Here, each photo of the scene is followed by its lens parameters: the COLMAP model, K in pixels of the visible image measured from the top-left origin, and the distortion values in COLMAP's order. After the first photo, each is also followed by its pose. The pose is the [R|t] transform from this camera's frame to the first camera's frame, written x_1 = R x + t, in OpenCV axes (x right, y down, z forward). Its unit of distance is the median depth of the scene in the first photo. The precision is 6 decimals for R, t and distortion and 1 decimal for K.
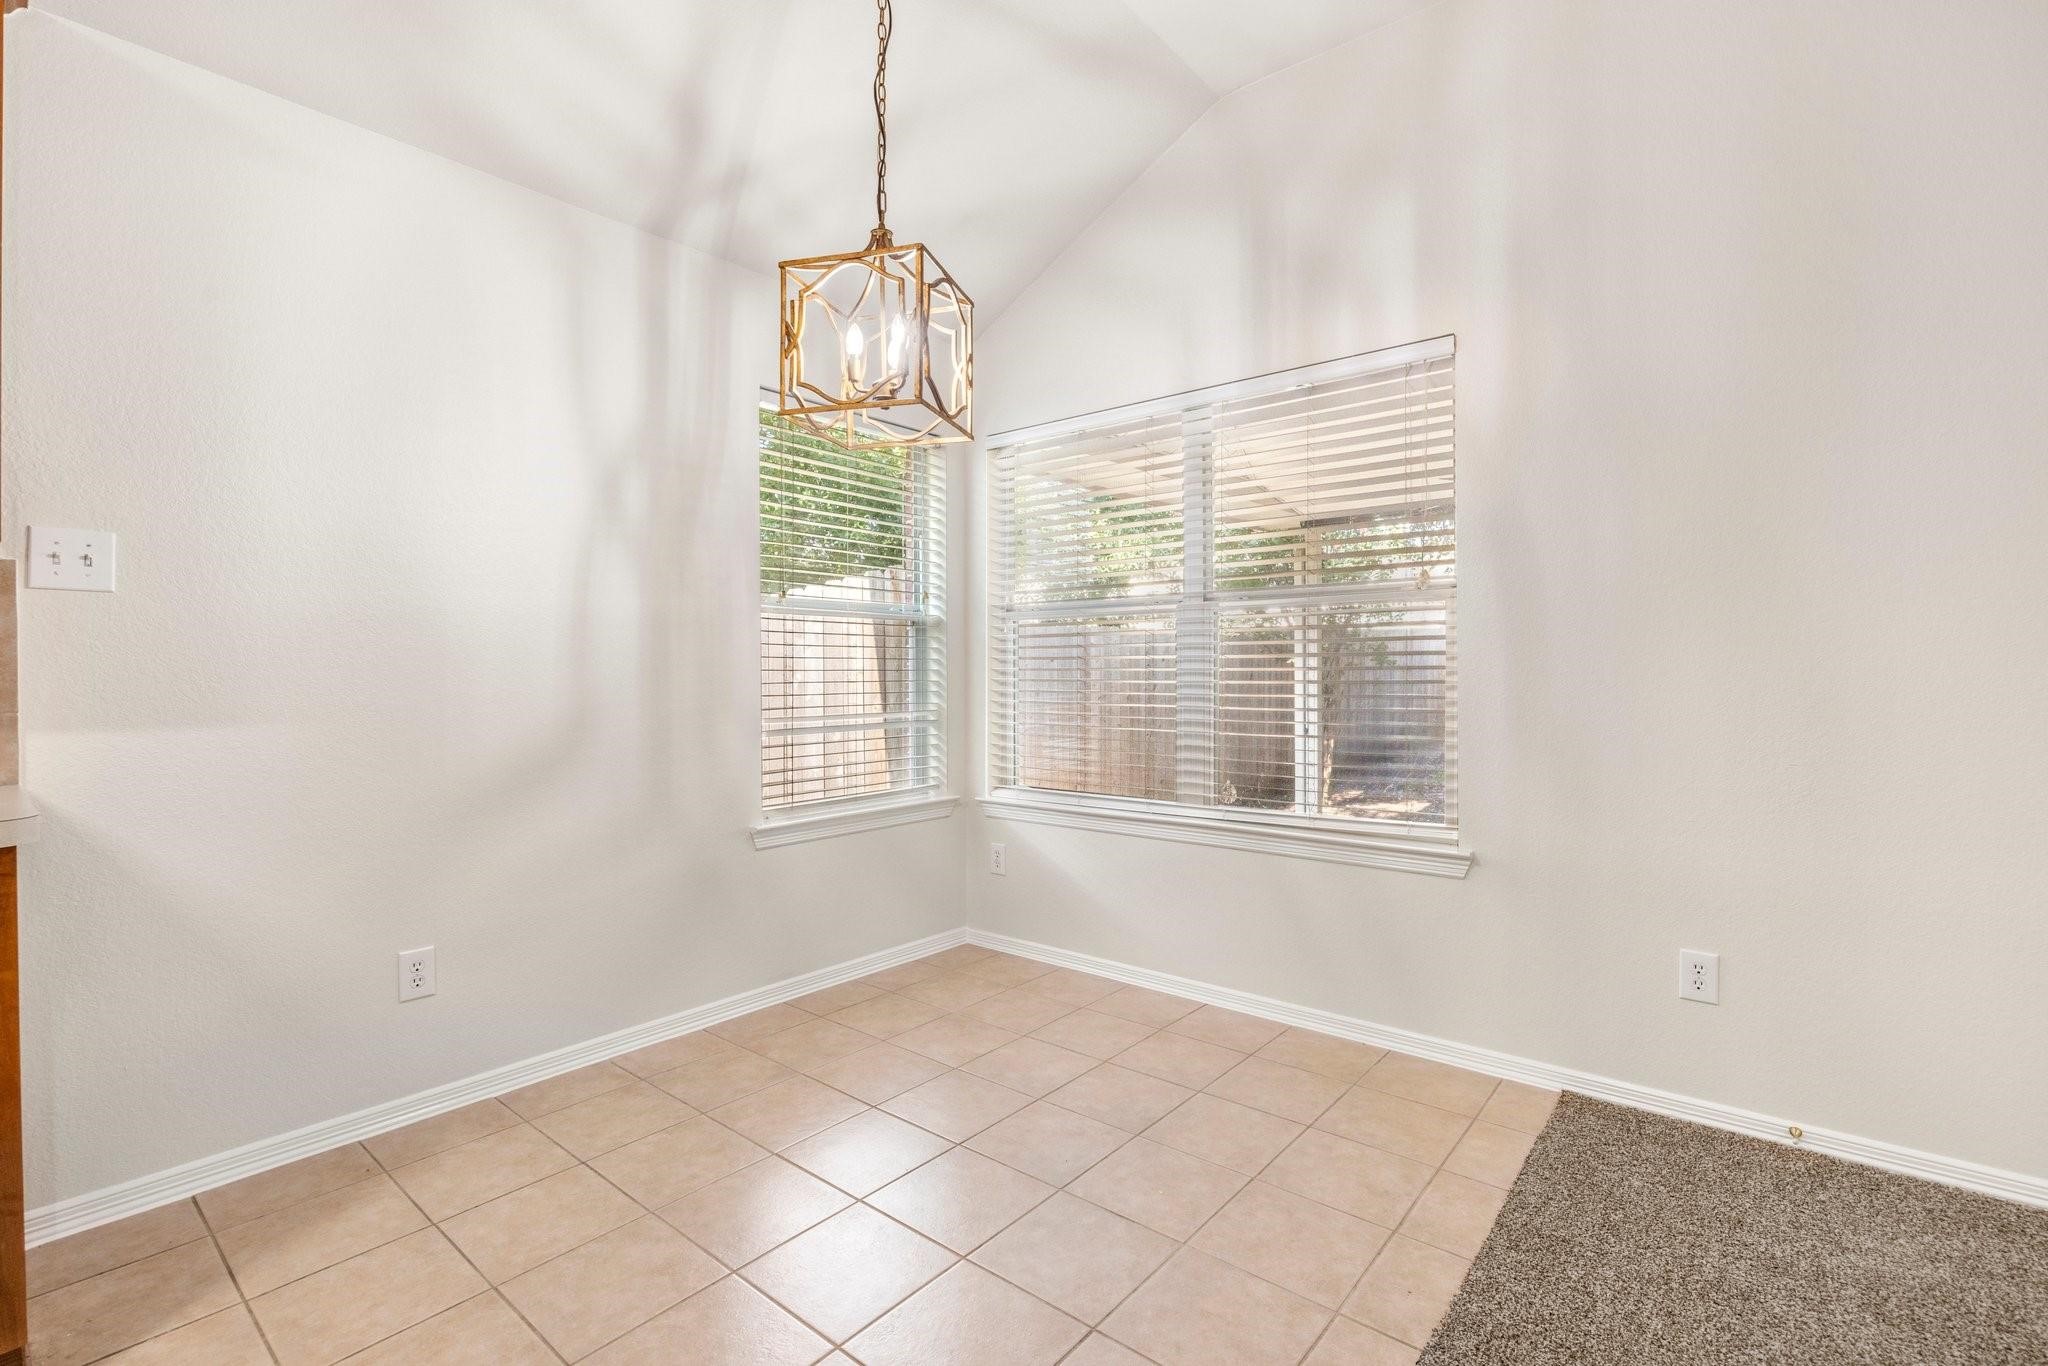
lens RADIAL K [[930.9, 0, 1021.8], [0, 930.9, 677.0], [0, 0, 1]] dist [-0.000271, 0.000016]
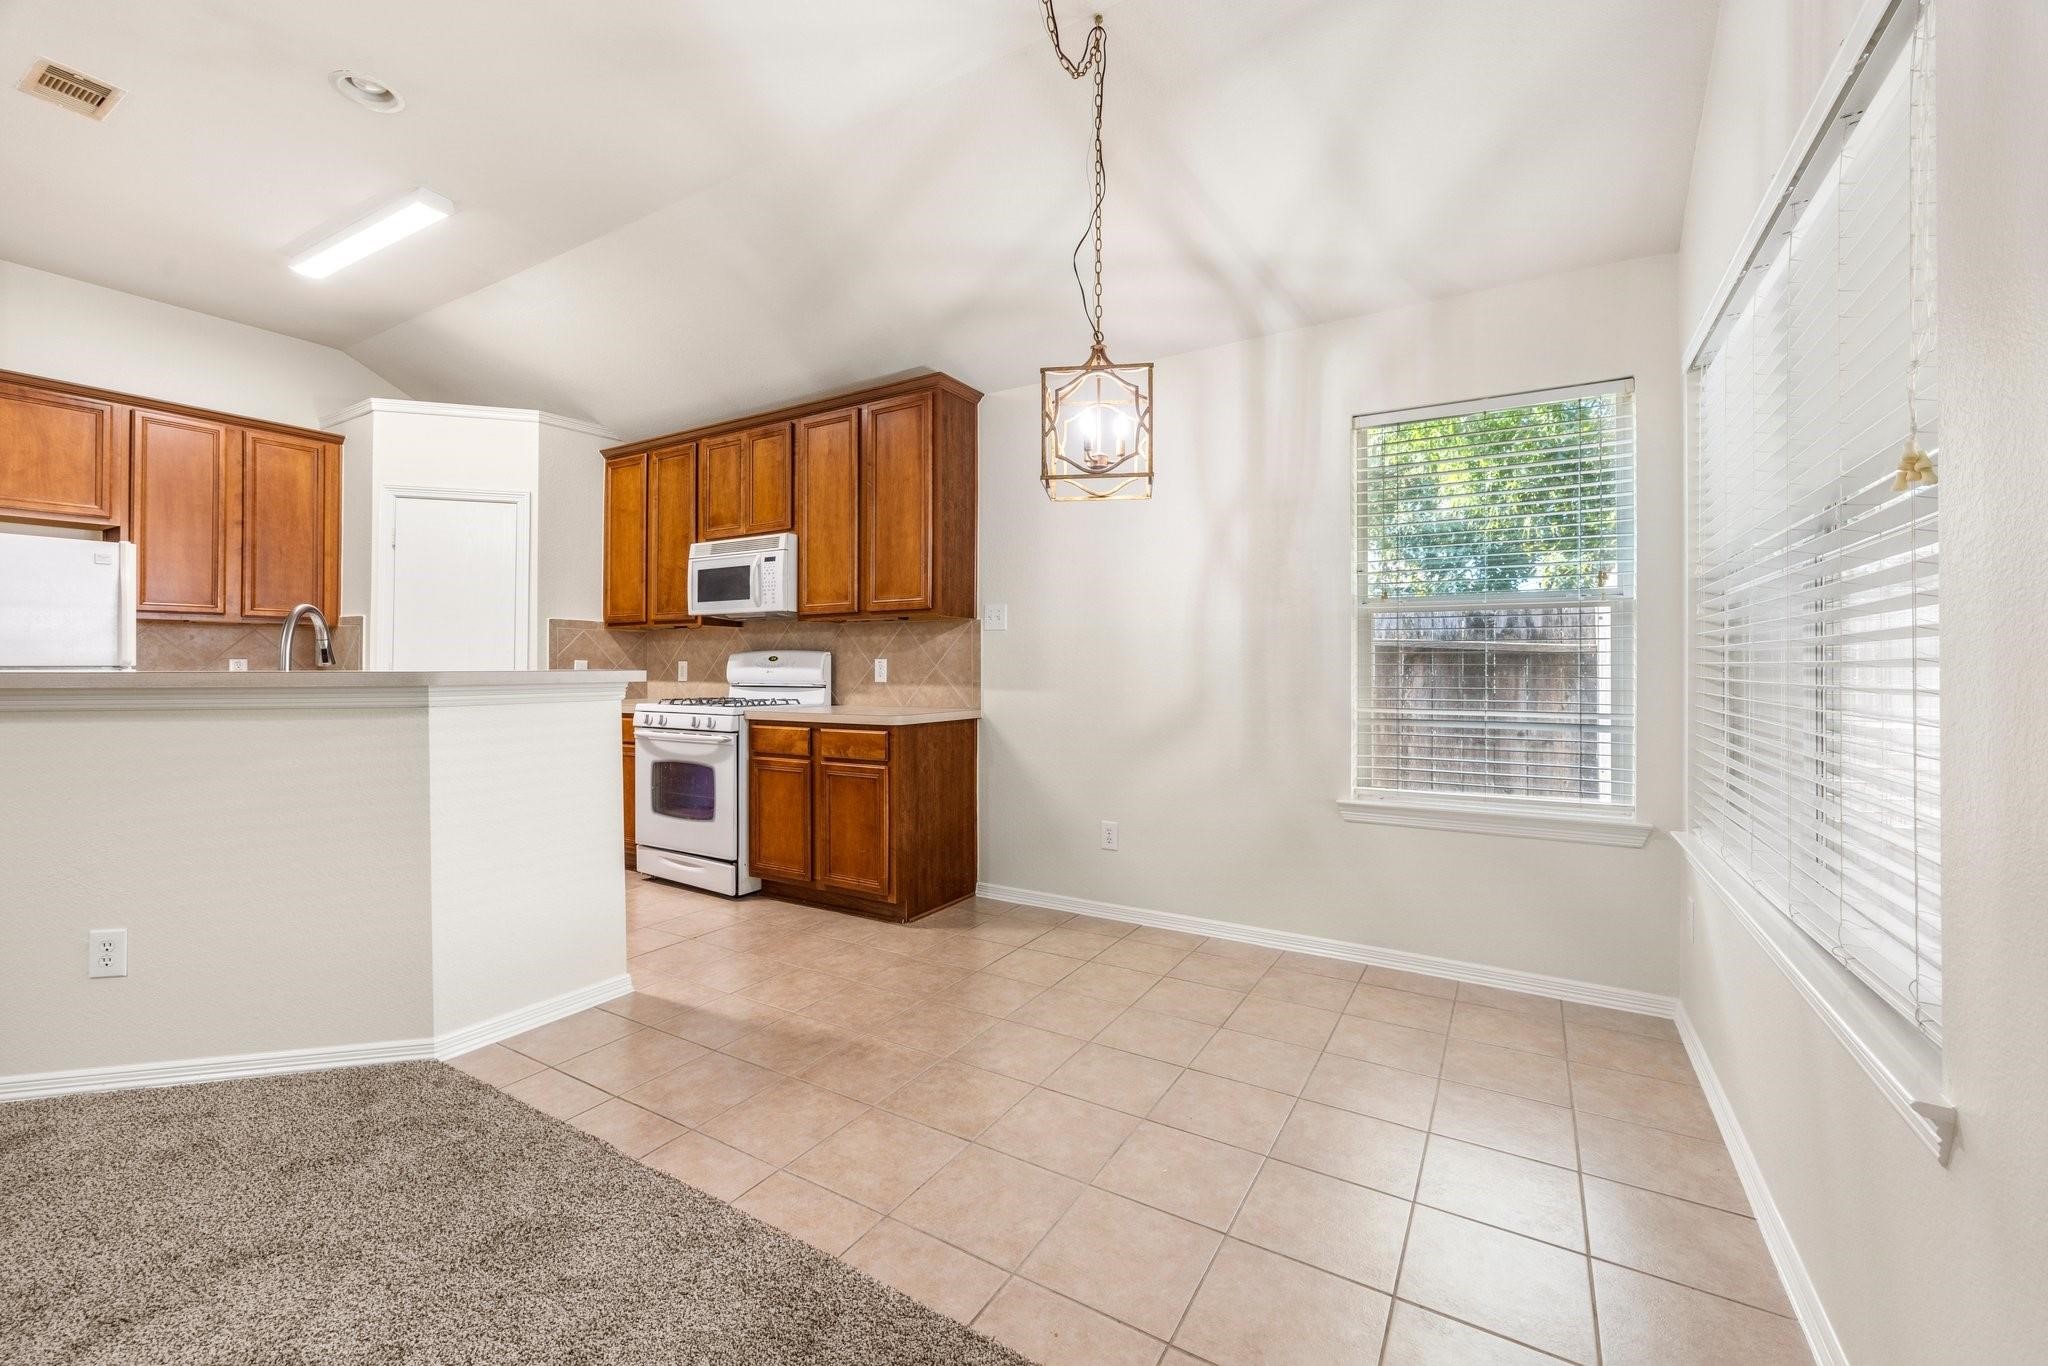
lens RADIAL K [[825.6, 0, 1022.9], [0, 825.6, 666.2], [0, 0, 1]] dist [-0.000743, -0.000164]
pose [[0.153879, 0.004680, -0.988079, 0.743354], [-0.006769, 0.999970, 0.003682, -0.007077], [0.988067, 0.006122, 0.153906, 0.505351]]
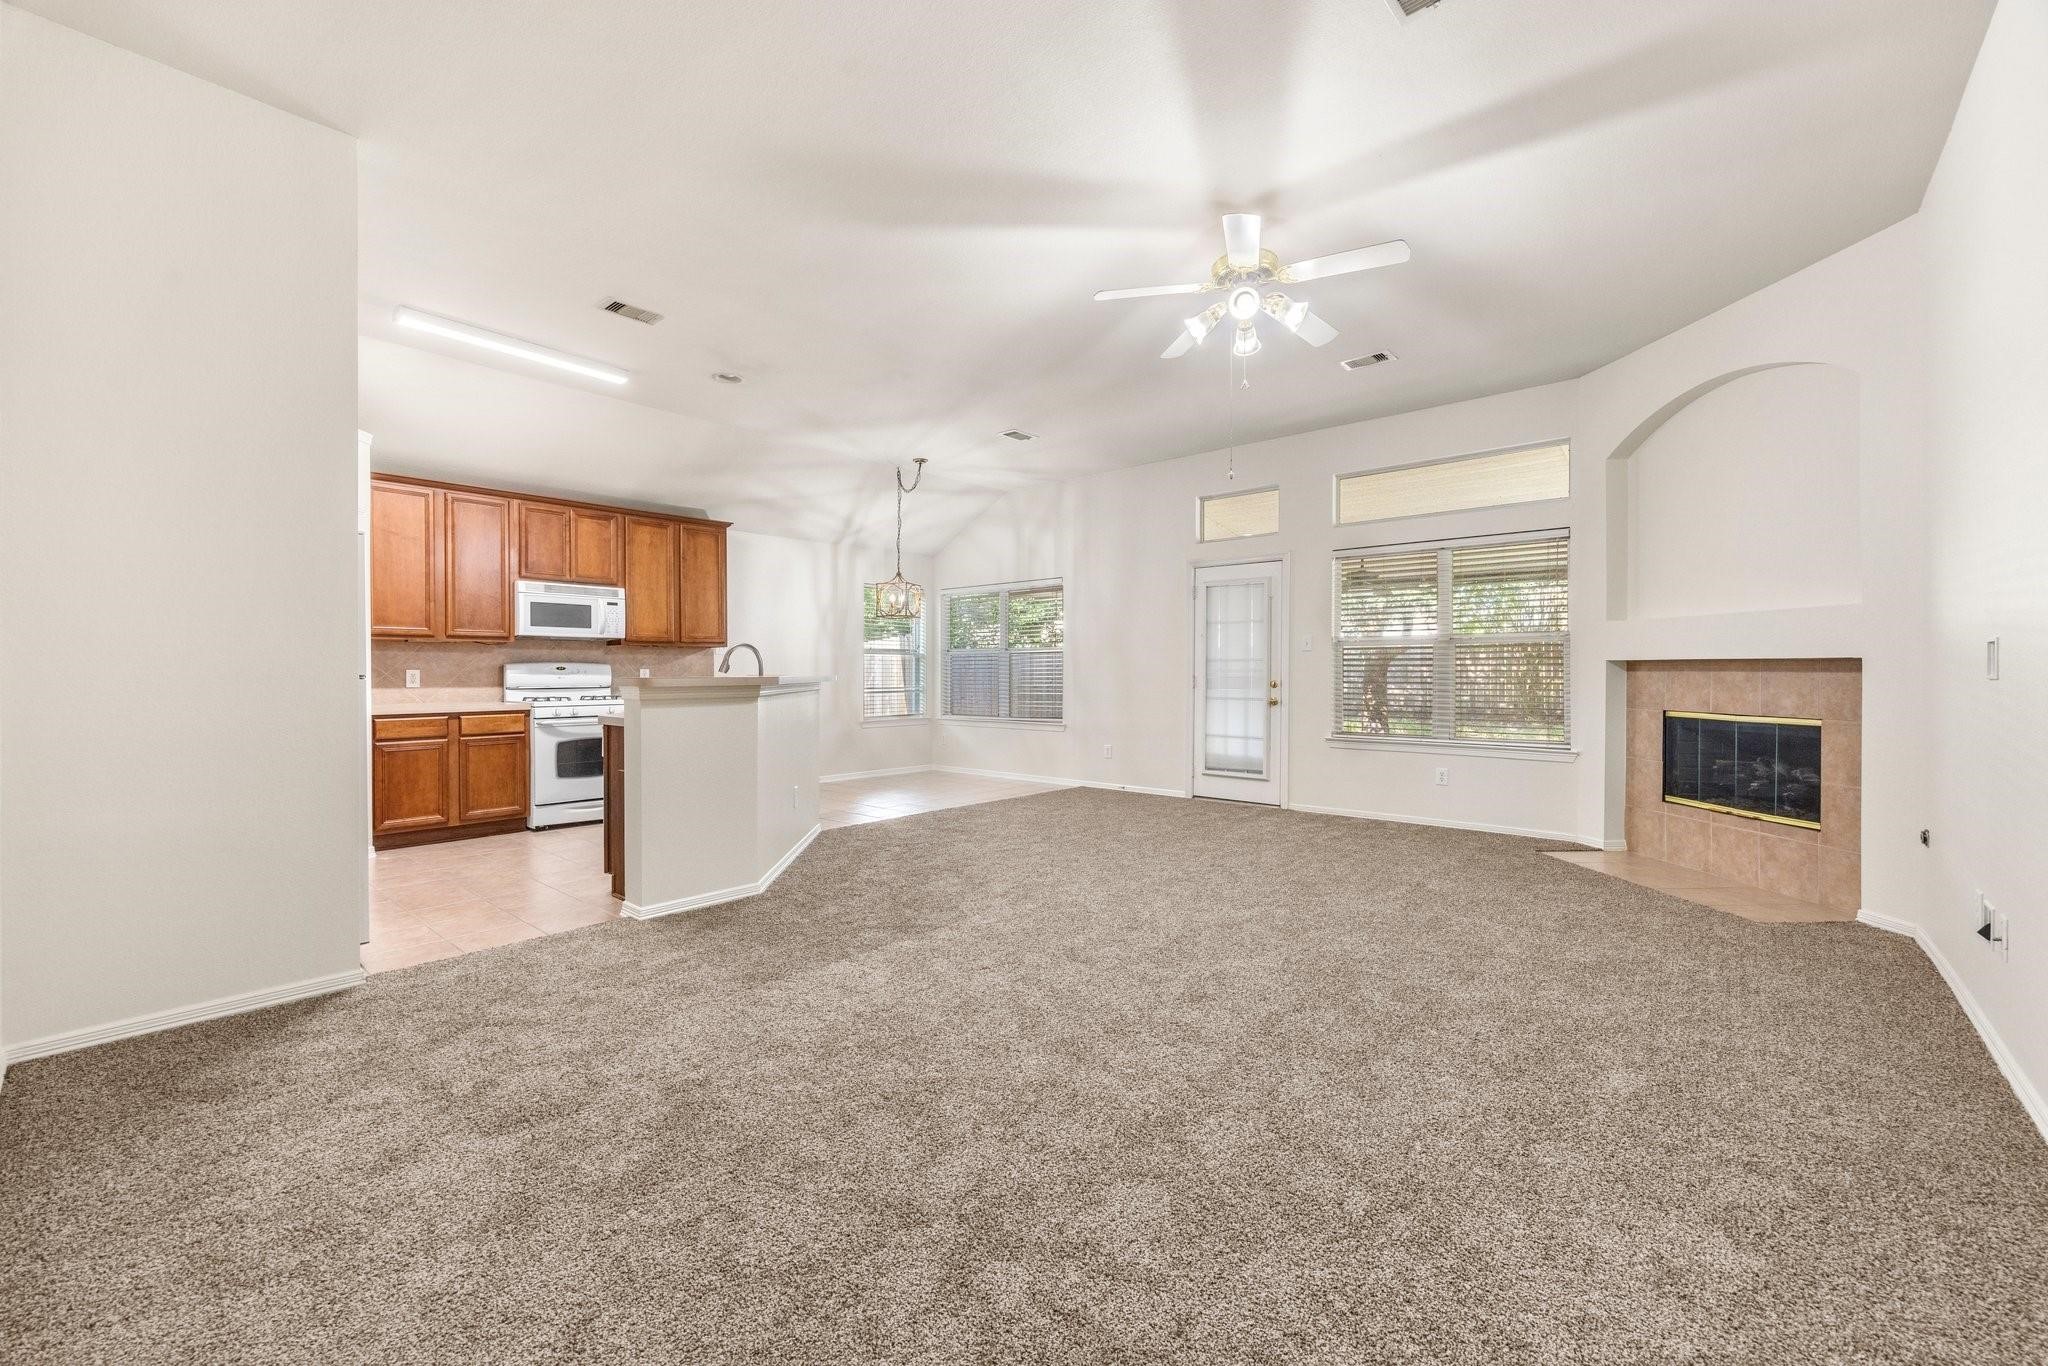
lens RADIAL K [[825.6, 0, 1023.9], [0, 825.6, 678.7], [0, 0, 1]] dist [-0.000743, -0.000164]
pose [[0.999611, 0.005139, -0.027430, 0.390455], [-0.005031, 0.999979, 0.003987, 0.000546], [0.027450, -0.003847, 0.999616, -2.050110]]
